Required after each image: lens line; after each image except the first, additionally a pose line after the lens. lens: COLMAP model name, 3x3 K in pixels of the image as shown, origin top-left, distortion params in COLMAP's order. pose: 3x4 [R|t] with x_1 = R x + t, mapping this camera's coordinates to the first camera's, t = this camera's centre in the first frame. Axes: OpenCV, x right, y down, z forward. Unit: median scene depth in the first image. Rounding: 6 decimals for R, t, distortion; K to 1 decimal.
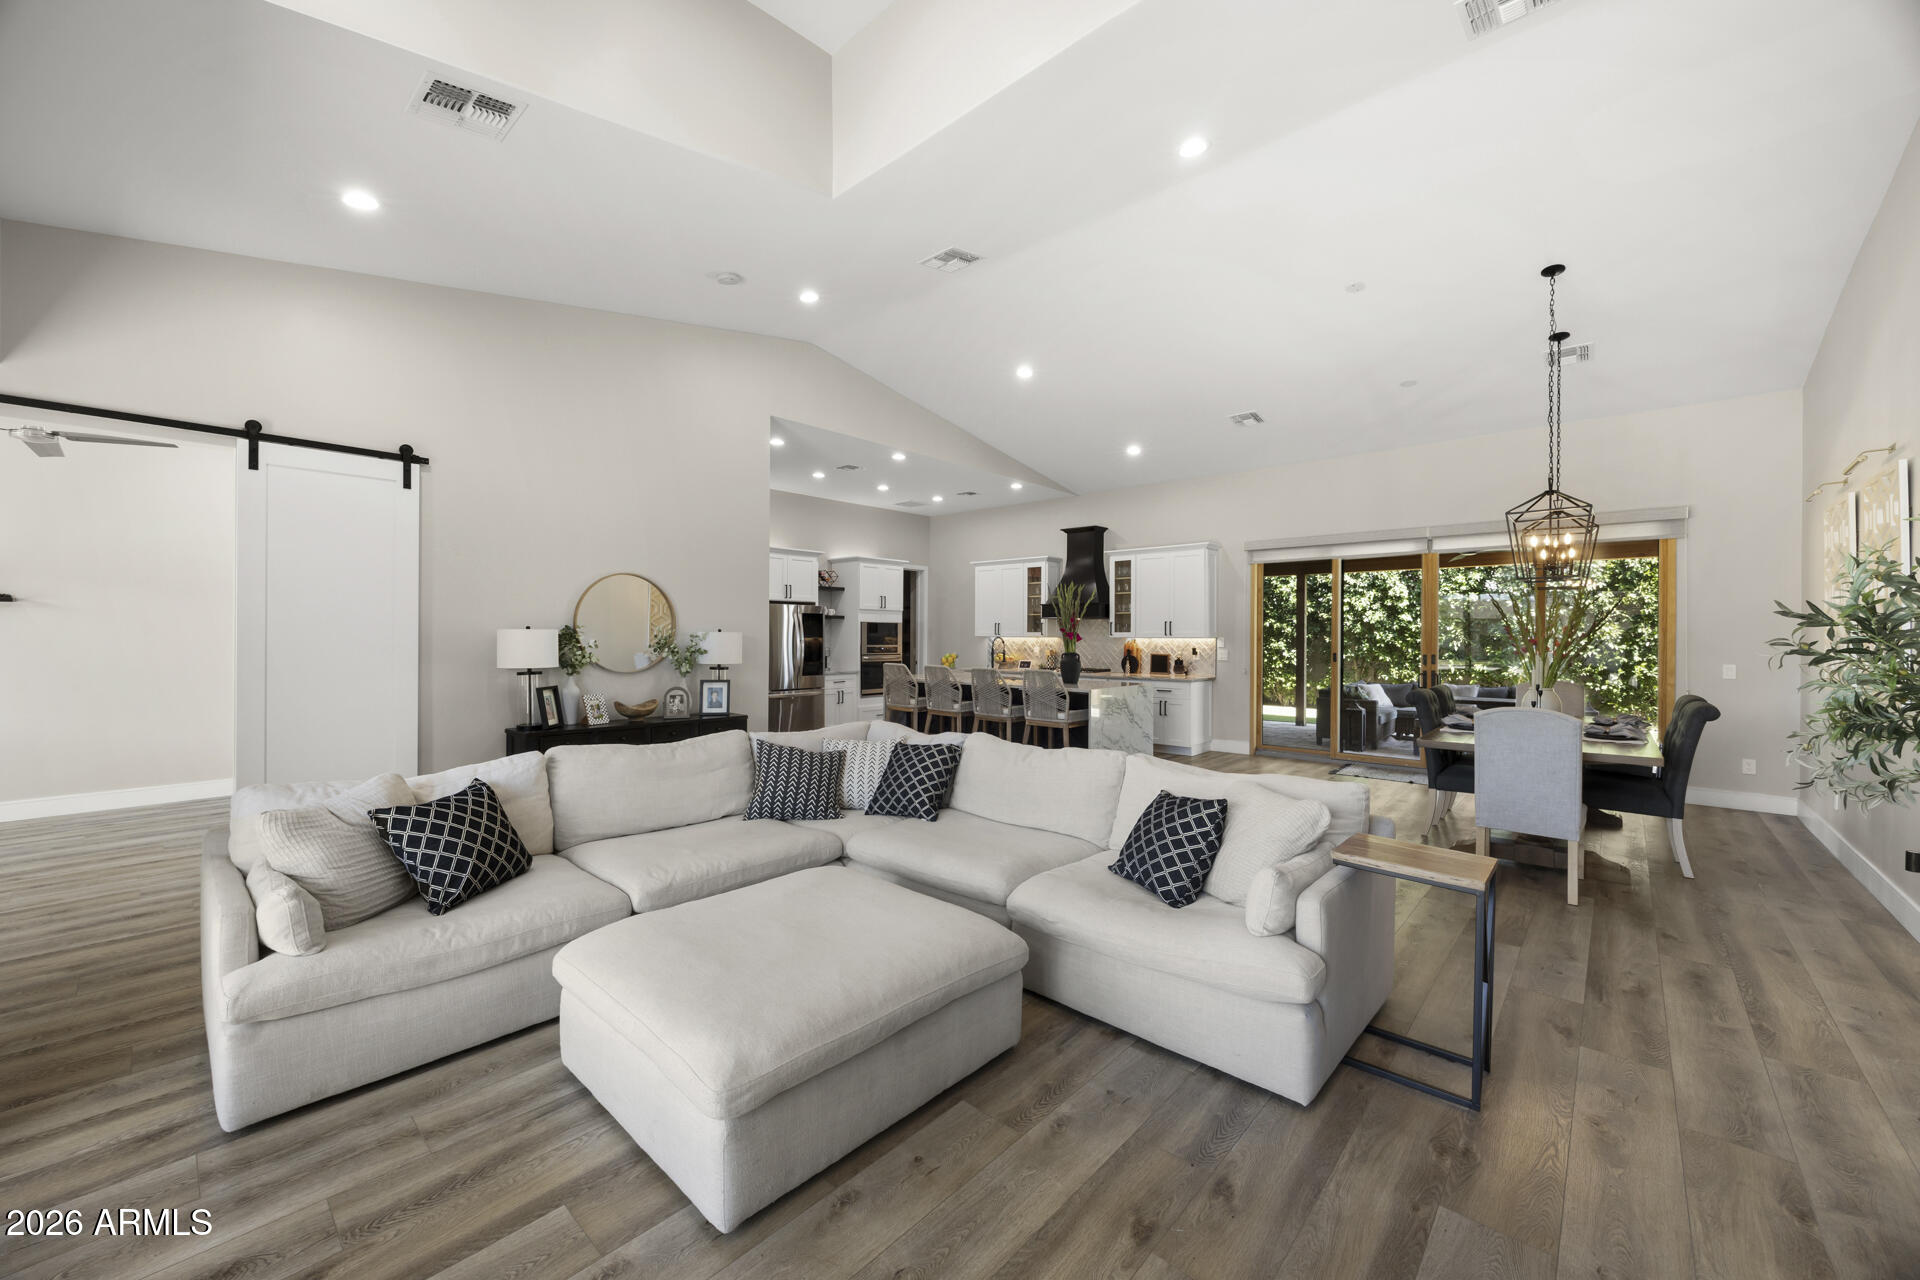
lens RADIAL K [[741.9, 0, 957.5], [0, 741.9, 635.7], [0, 0, 1]] dist [0.000539, 0.000087]
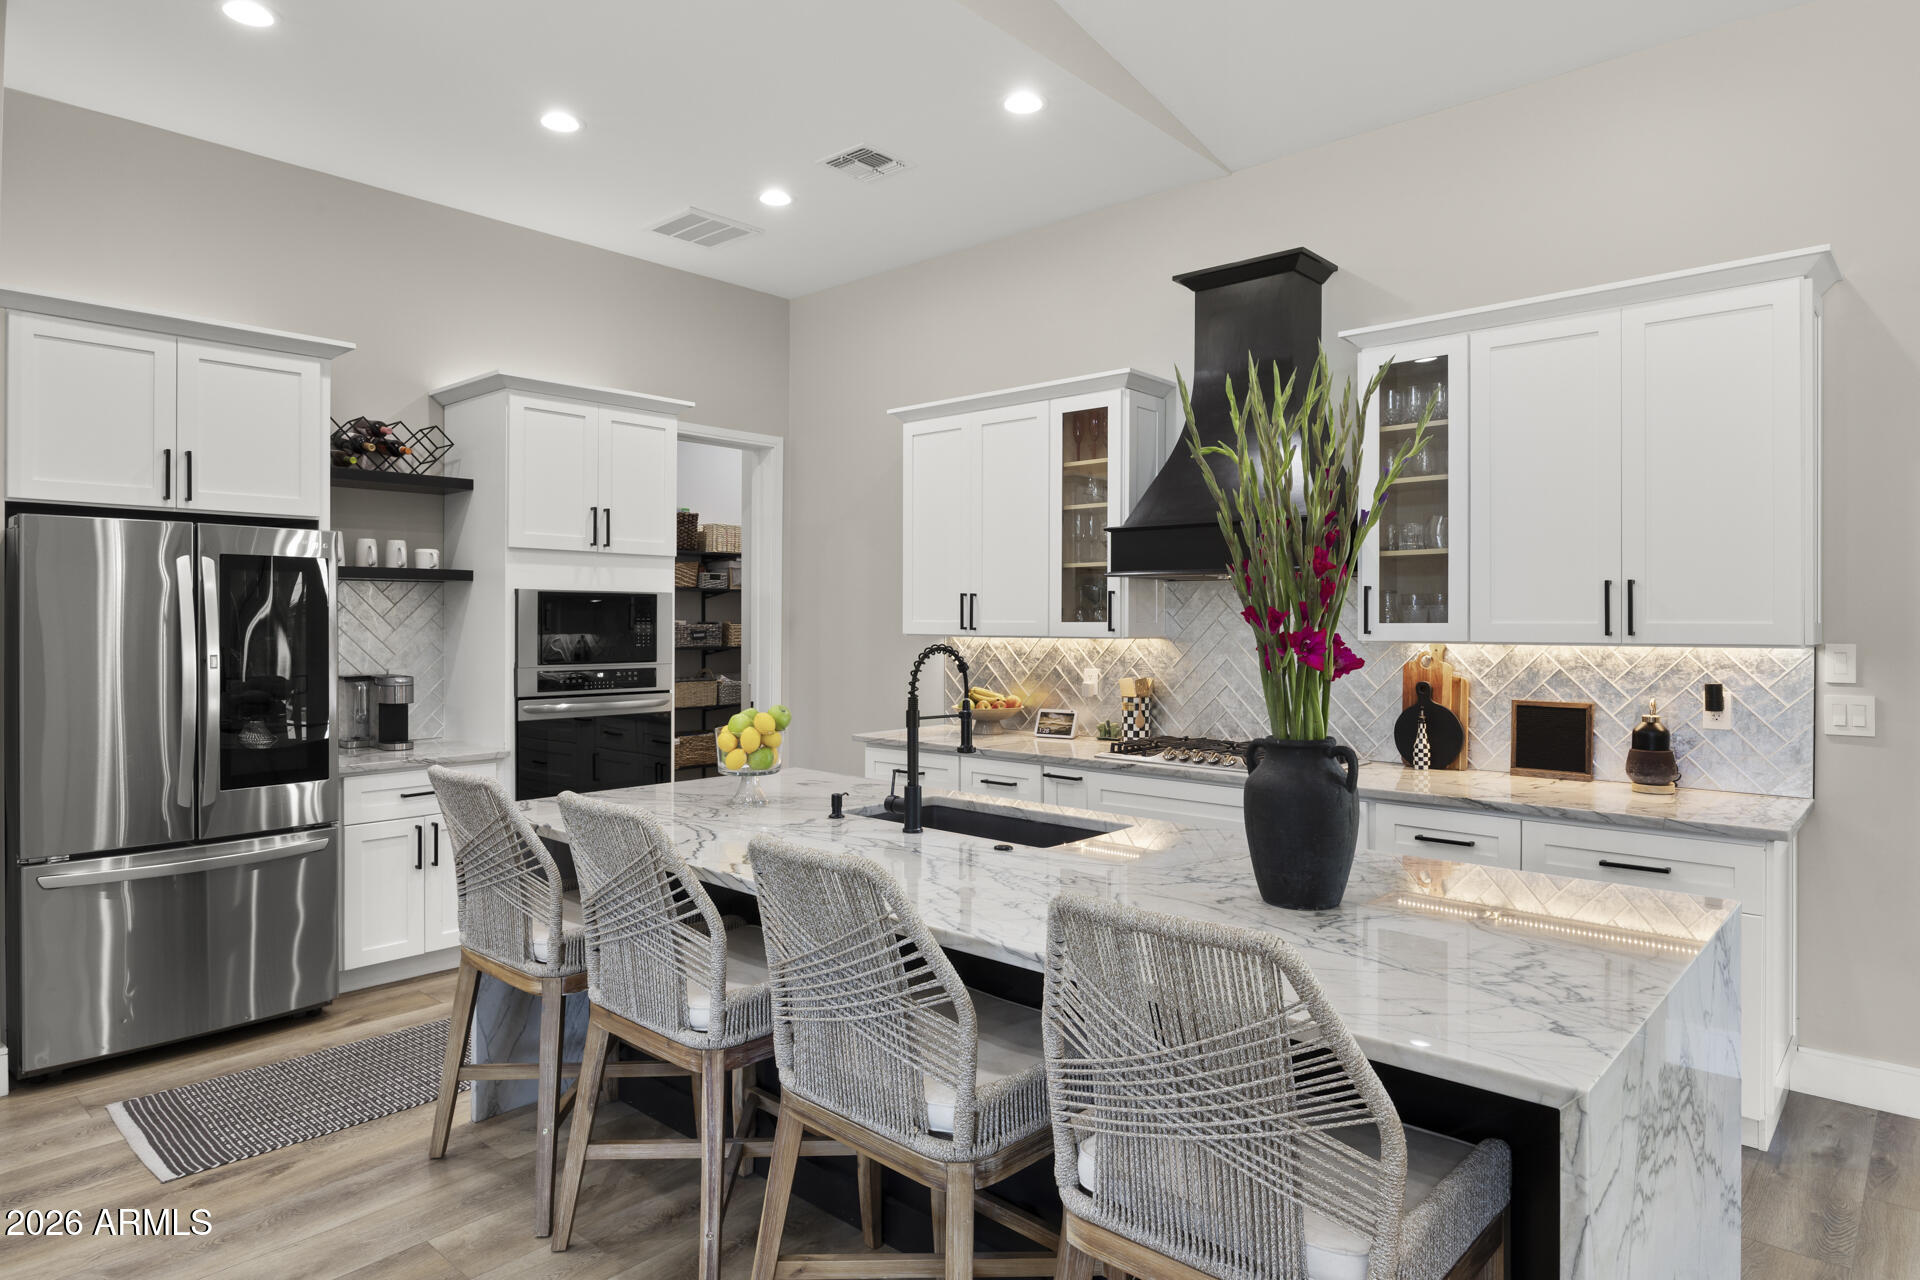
lens RADIAL K [[1098.3, 0, 958.9], [0, 1098.3, 626.2], [0, 0, 1]] dist [0.002479, 0.000162]
pose [[0.999982, -0.003360, 0.004967, 0.050138], [0.003343, 0.999989, 0.003409, -0.004811], [-0.004979, -0.003392, 0.999982, 0.557601]]
